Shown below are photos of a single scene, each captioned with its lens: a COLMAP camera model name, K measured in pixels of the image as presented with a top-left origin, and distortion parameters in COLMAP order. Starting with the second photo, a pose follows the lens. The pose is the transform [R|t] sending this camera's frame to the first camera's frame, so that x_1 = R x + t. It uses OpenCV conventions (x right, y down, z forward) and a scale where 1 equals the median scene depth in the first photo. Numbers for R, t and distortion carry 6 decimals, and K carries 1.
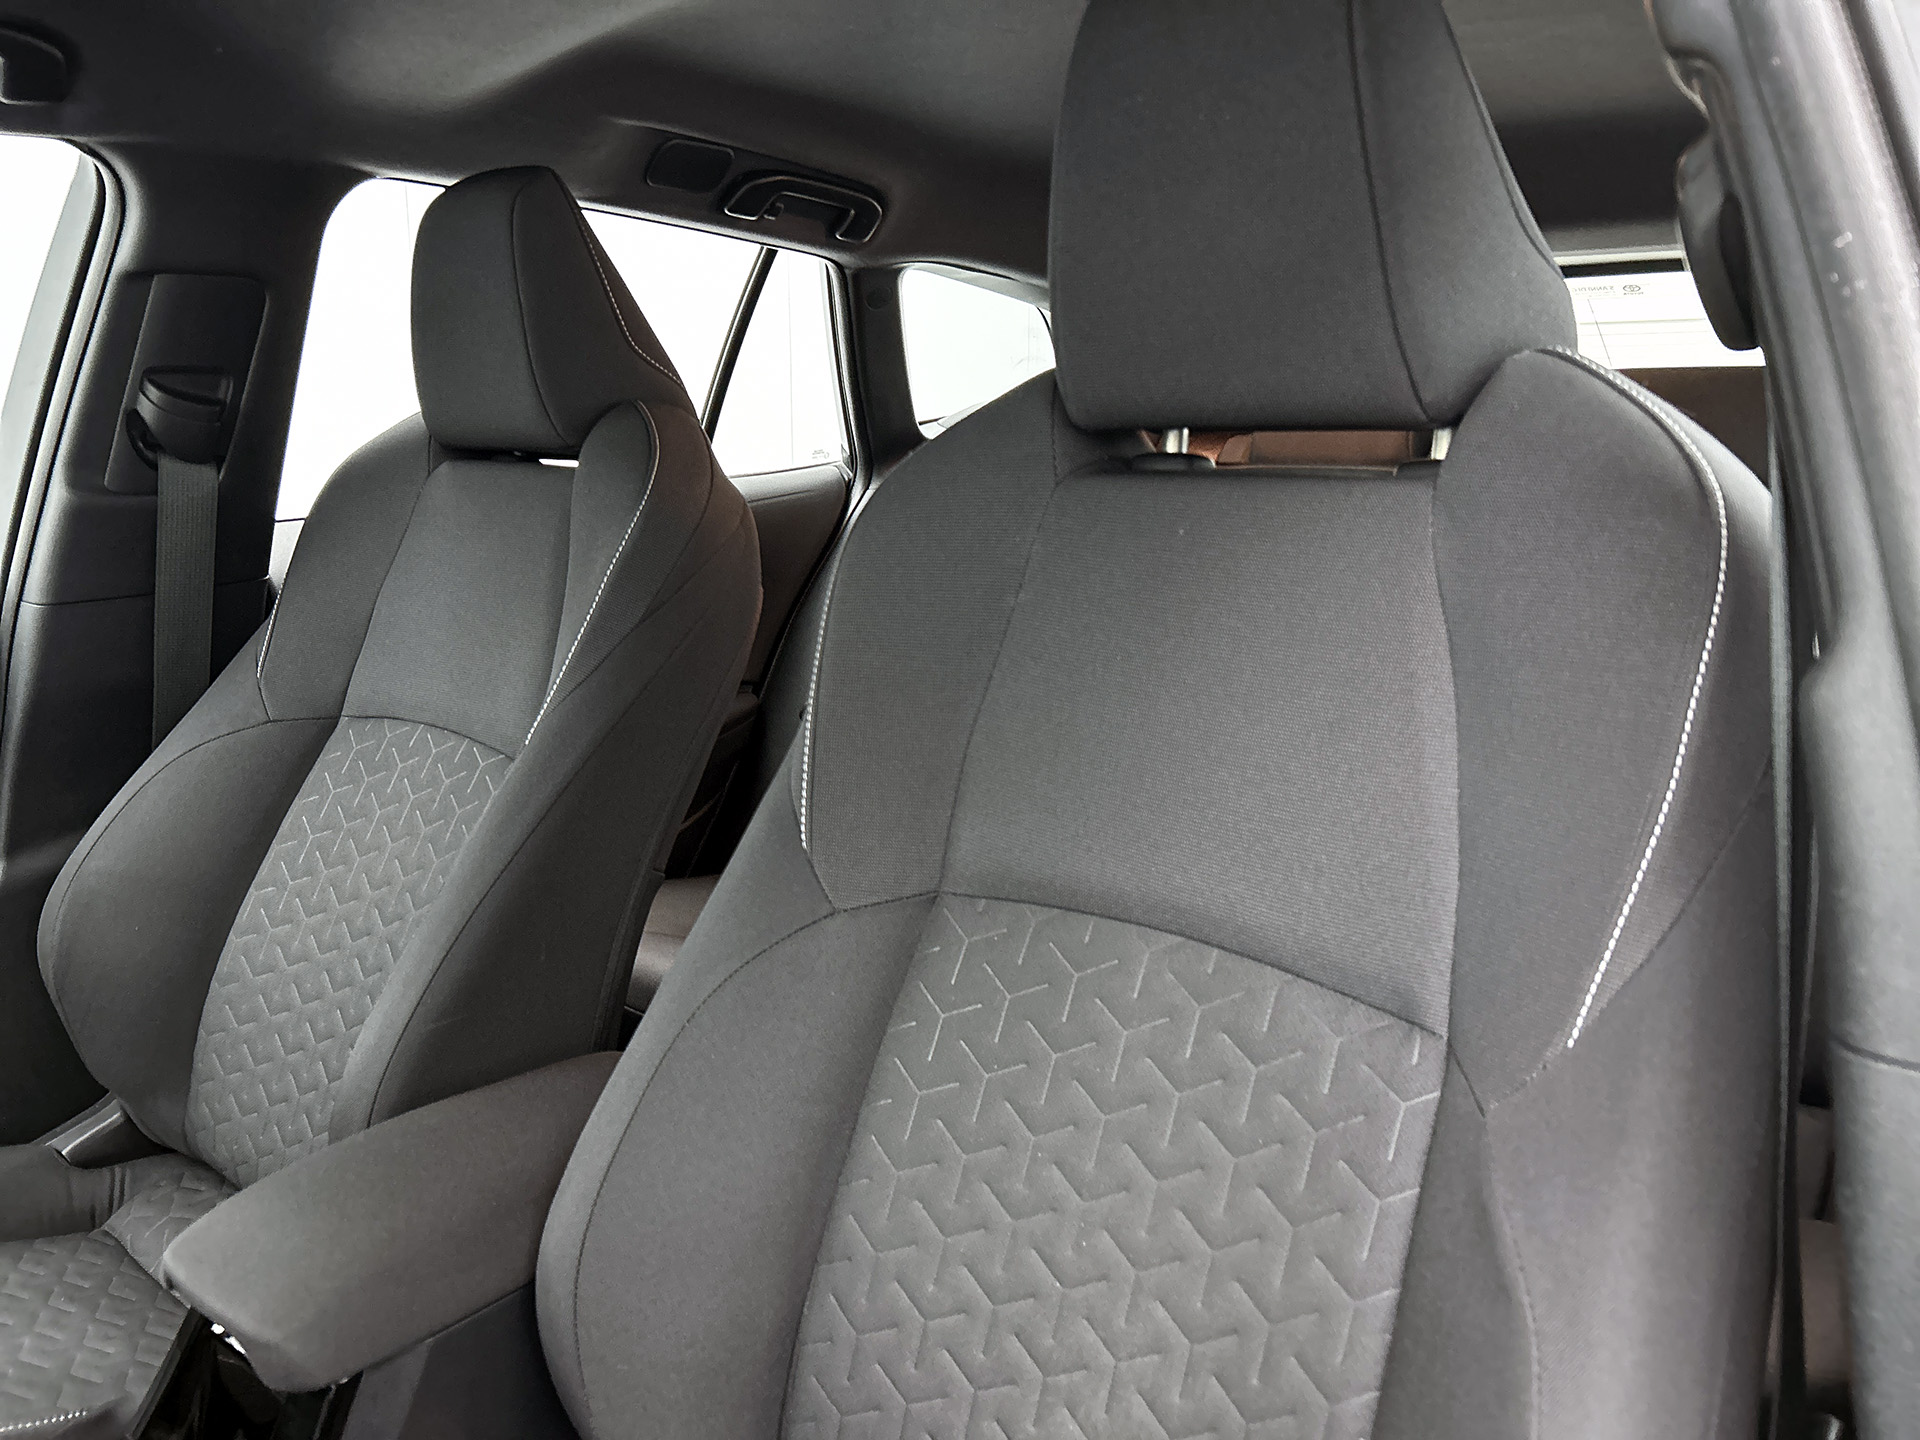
lens RADIAL K [[1486.1, 0, 963.7], [0, 1486.1, 720.5], [0, 0, 1]] dist [0.049095, -0.035428]
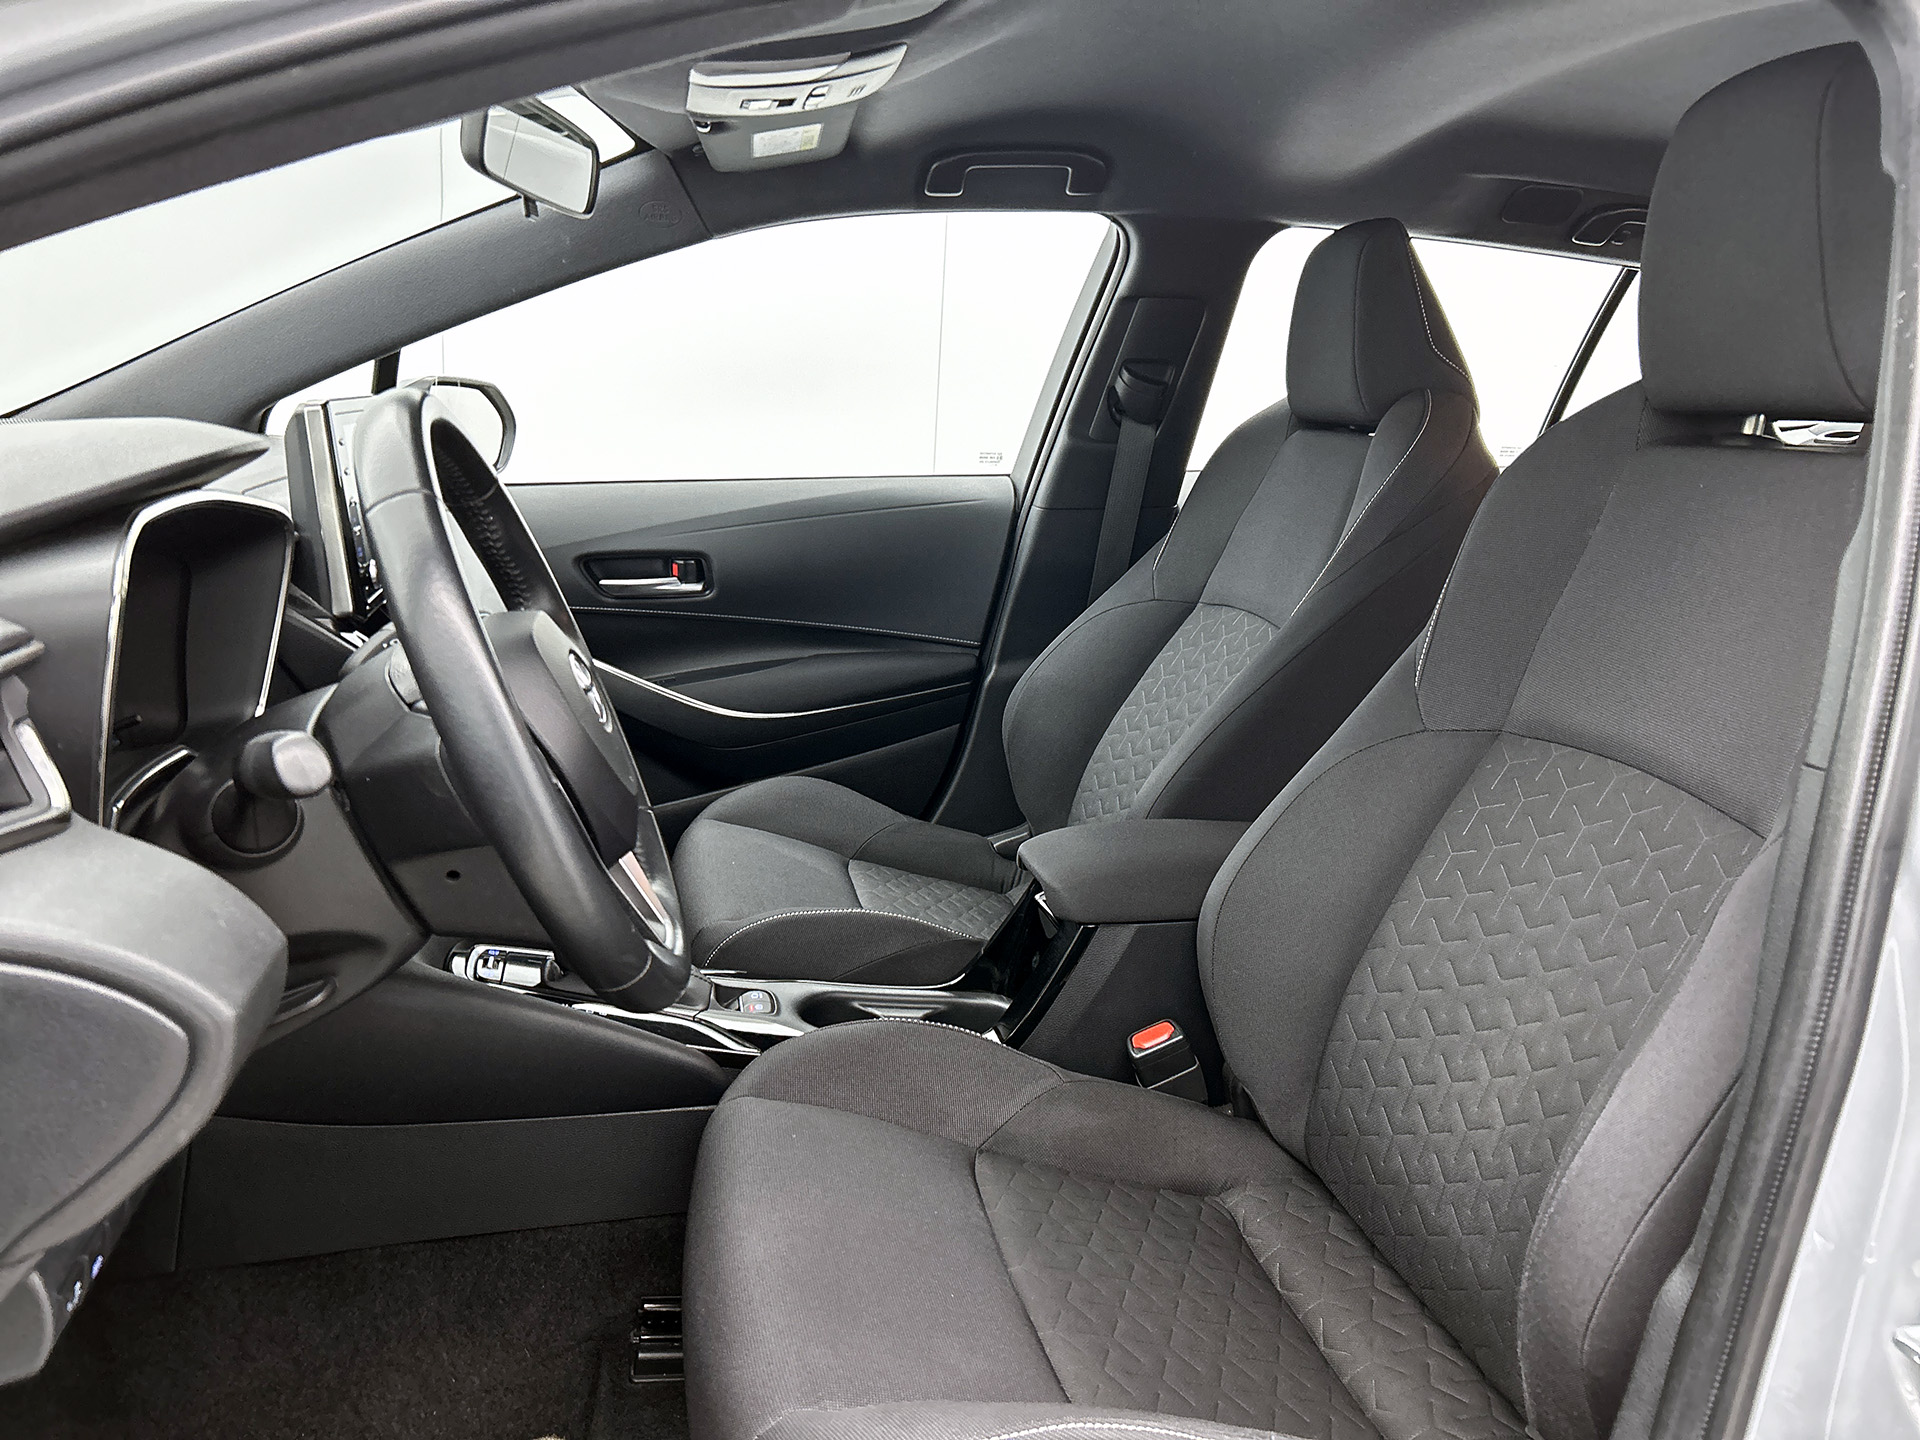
lens RADIAL K [[1486.1, 0, 963.5], [0, 1486.1, 721.2], [0, 0, 1]] dist [0.049095, -0.035428]
pose [[0.801549, 0.165368, -0.574607, 0.262899], [-0.167162, 0.984651, 0.050193, 0.080807], [0.574088, 0.055820, 0.816889, -0.317530]]
